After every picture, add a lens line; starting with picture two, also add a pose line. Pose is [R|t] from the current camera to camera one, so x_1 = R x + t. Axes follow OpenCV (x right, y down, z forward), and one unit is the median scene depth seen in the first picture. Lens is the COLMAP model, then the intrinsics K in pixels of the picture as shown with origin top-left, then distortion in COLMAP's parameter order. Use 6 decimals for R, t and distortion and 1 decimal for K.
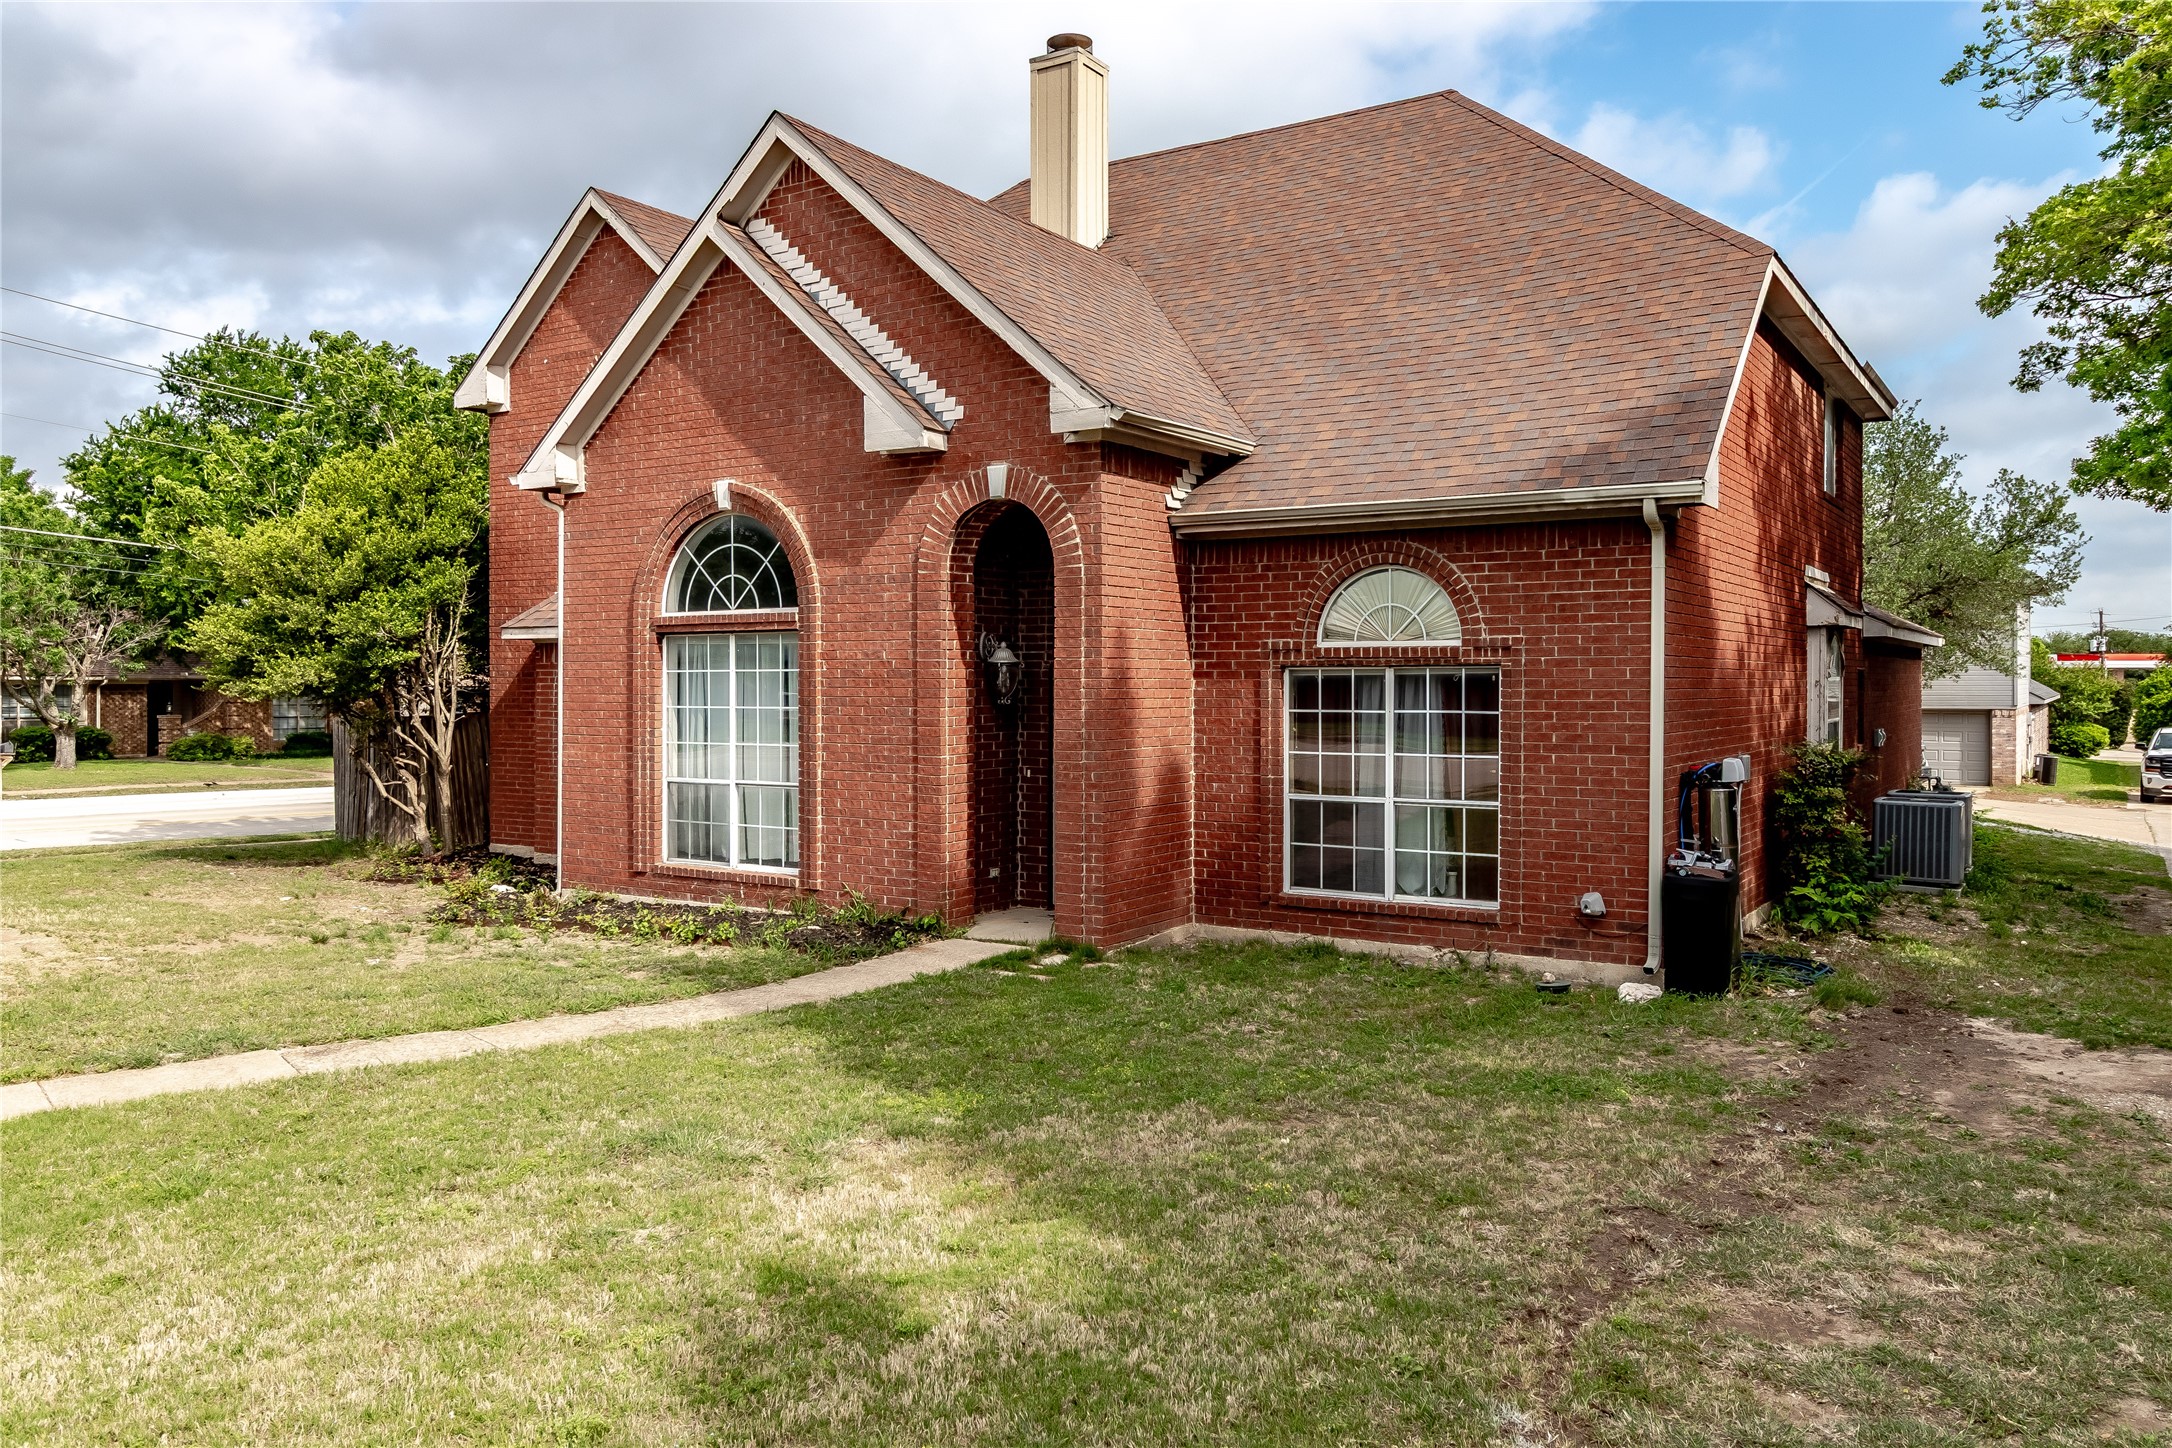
lens RADIAL K [[1572.6, 0, 1083.5], [0, 1572.6, 746.2], [0, 0, 1]] dist [0.006321, 0.000772]
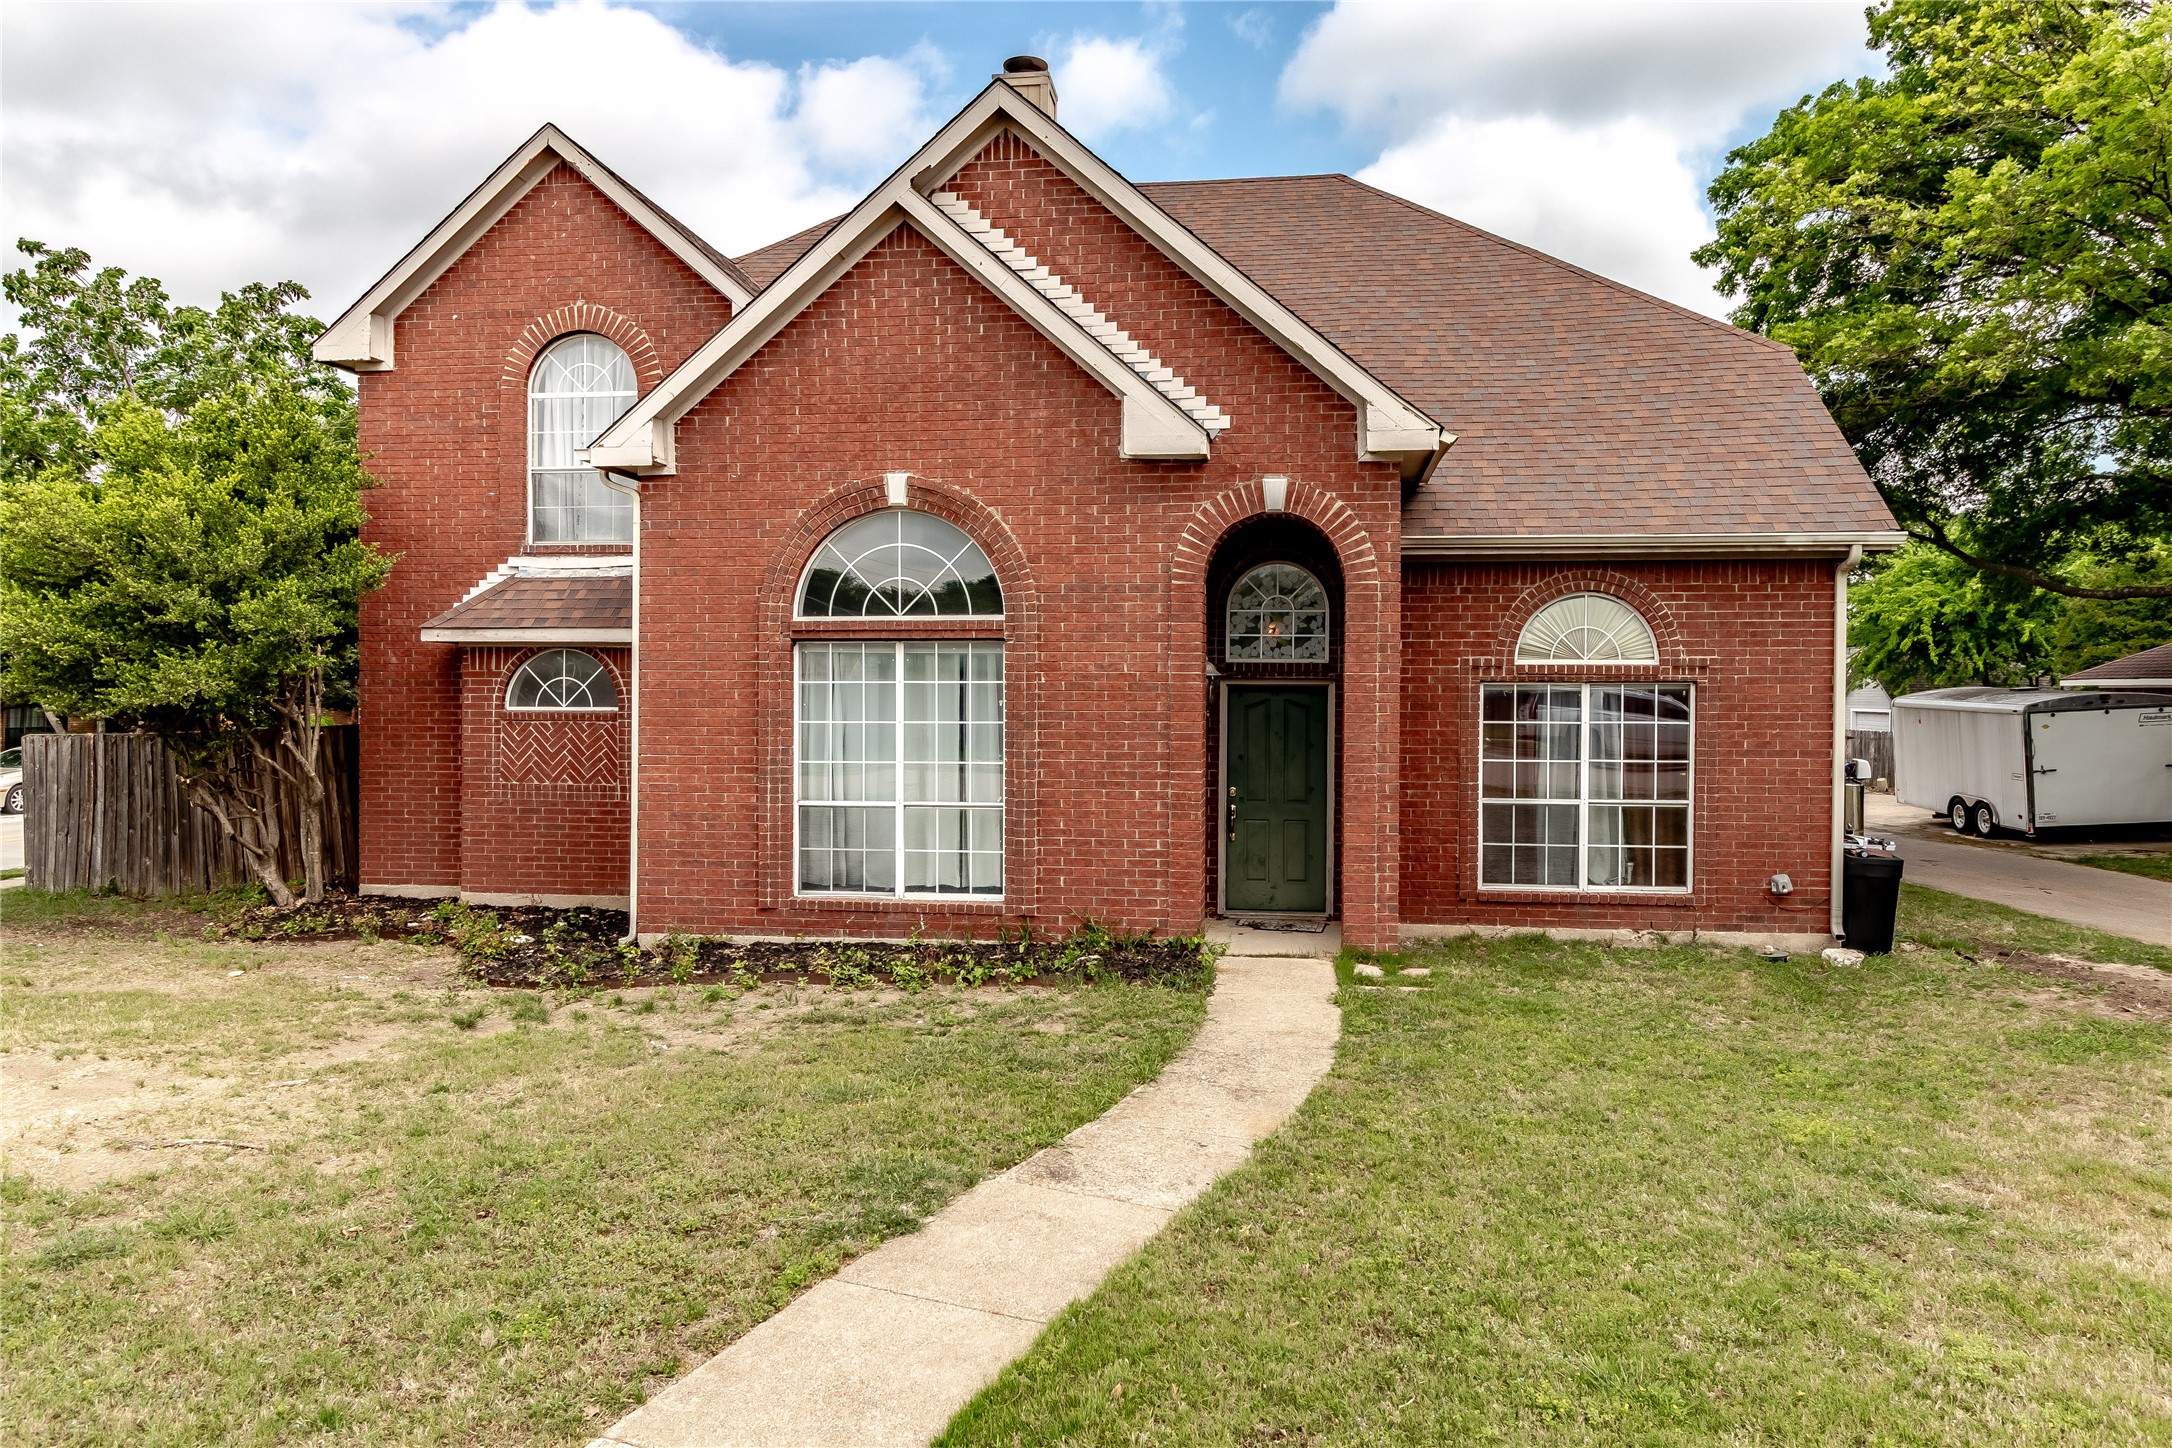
lens RADIAL K [[1385.0, 0, 1100.6], [0, 1385.0, 745.9], [0, 0, 1]] dist [0.002913, 0.000770]
pose [[0.900274, -0.014959, 0.435068, -0.528173], [0.014617, 0.999885, 0.004133, -0.014102], [-0.435079, 0.002638, 0.900388, 0.253118]]
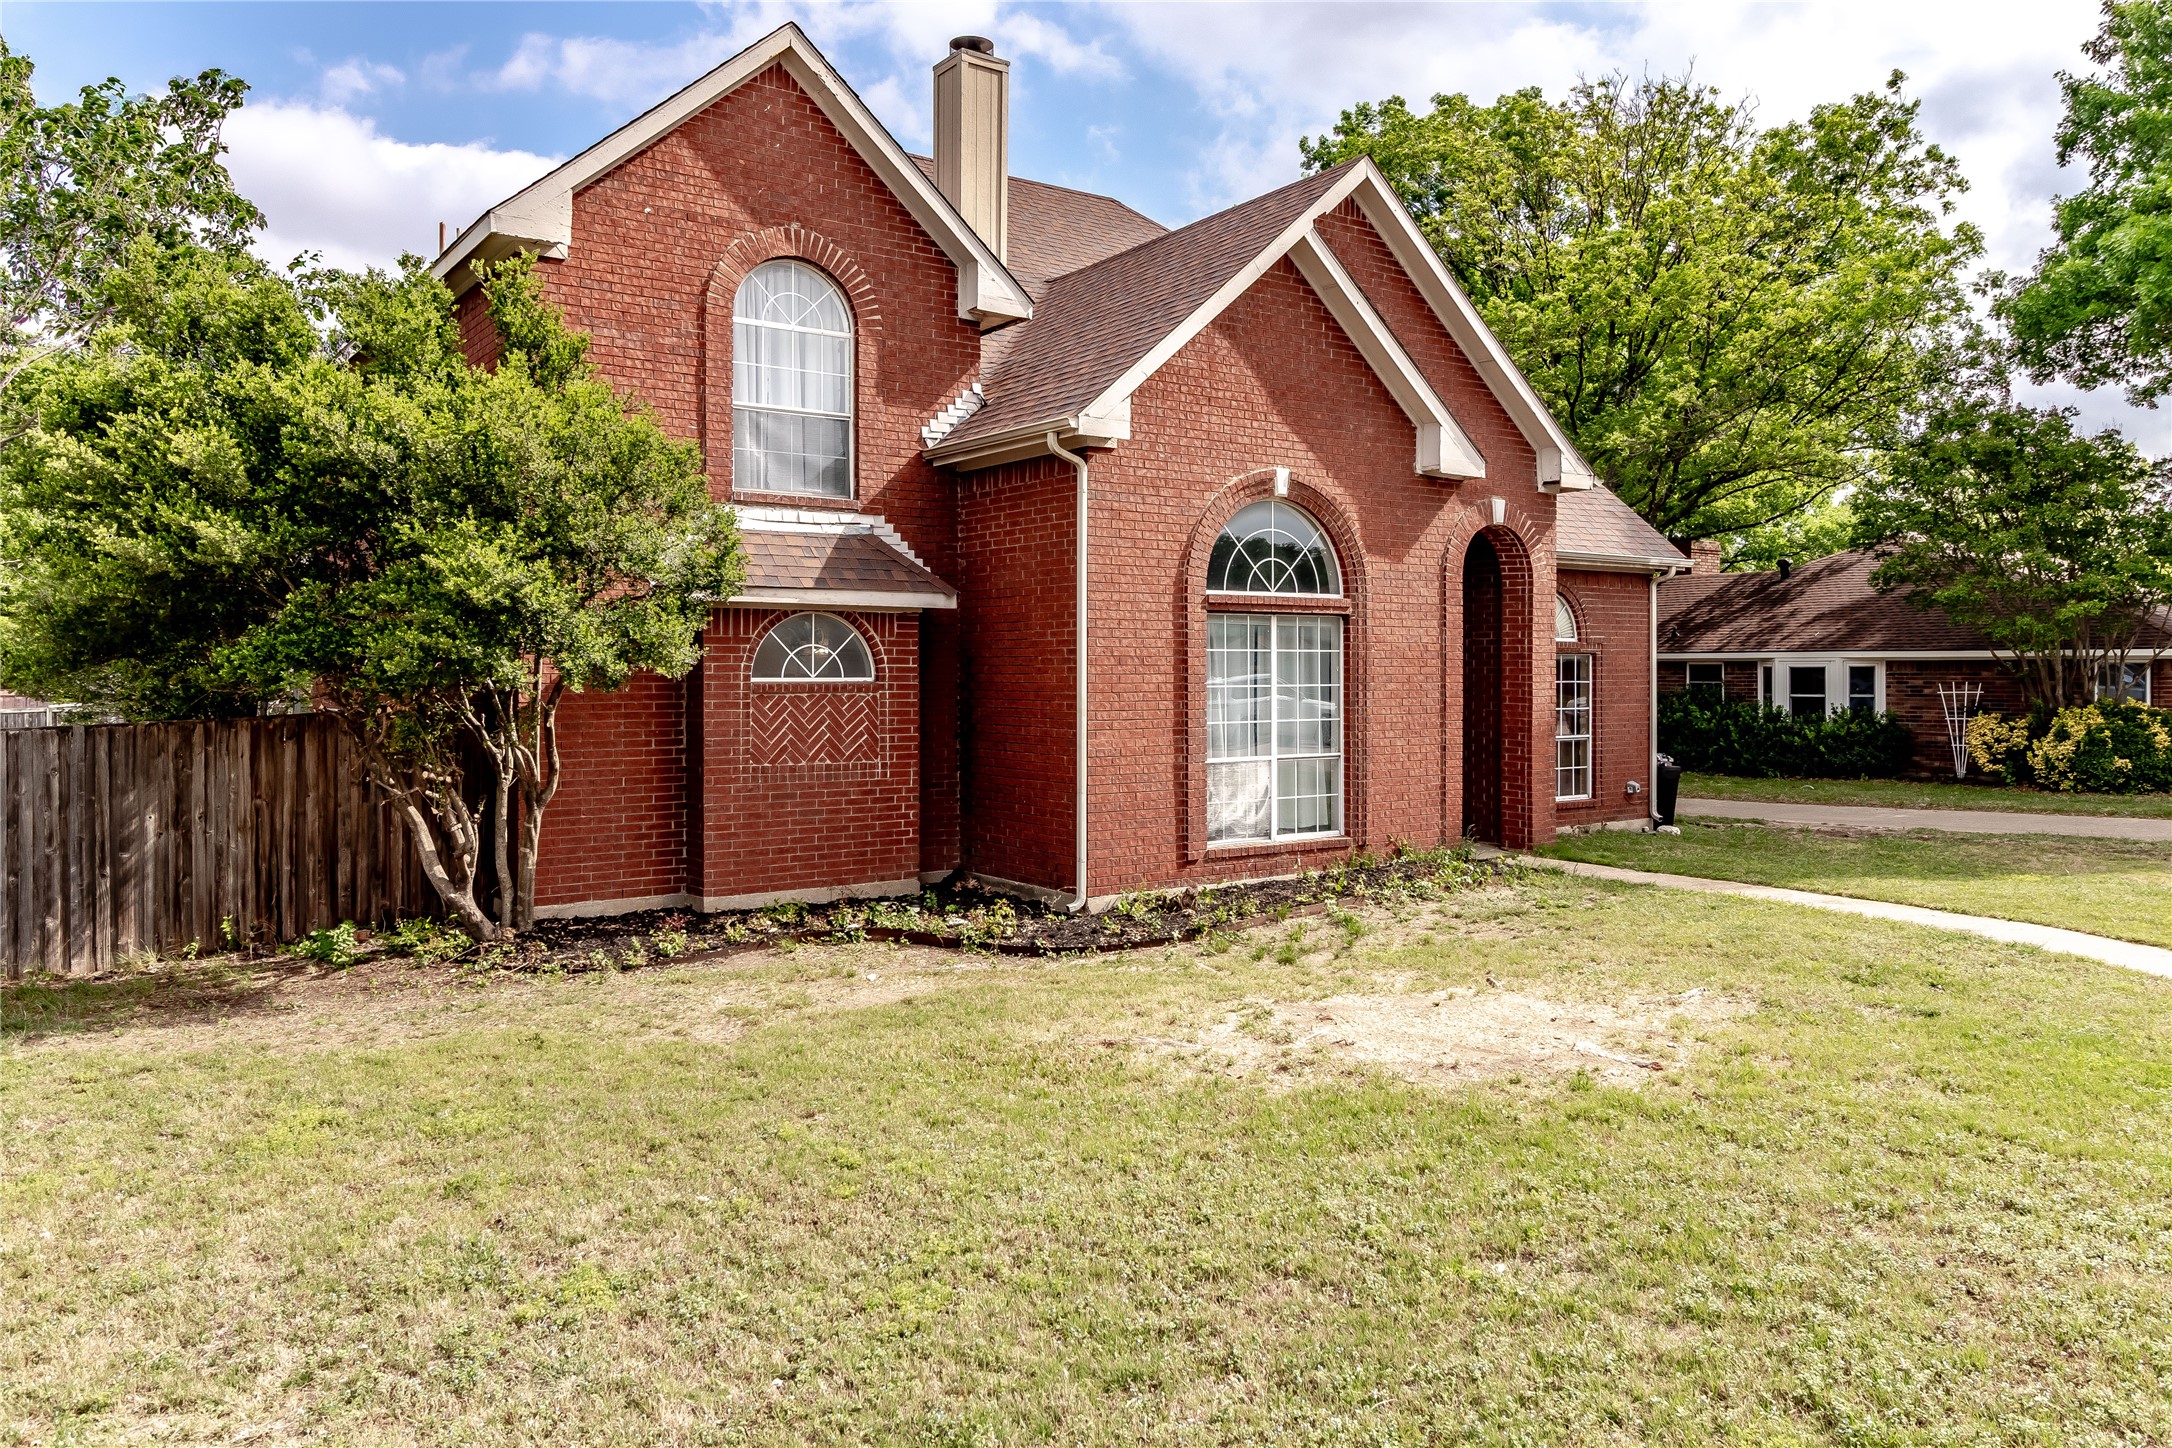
lens RADIAL K [[1558.7, 0, 1111.2], [0, 1558.7, 729.5], [0, 0, 1]] dist [-0.001808, 0.000630]
pose [[0.346667, -0.034459, 0.937355, -1.384439], [0.039900, 0.998962, 0.021968, -0.025641], [-0.937139, 0.029785, 0.347682, 0.837861]]
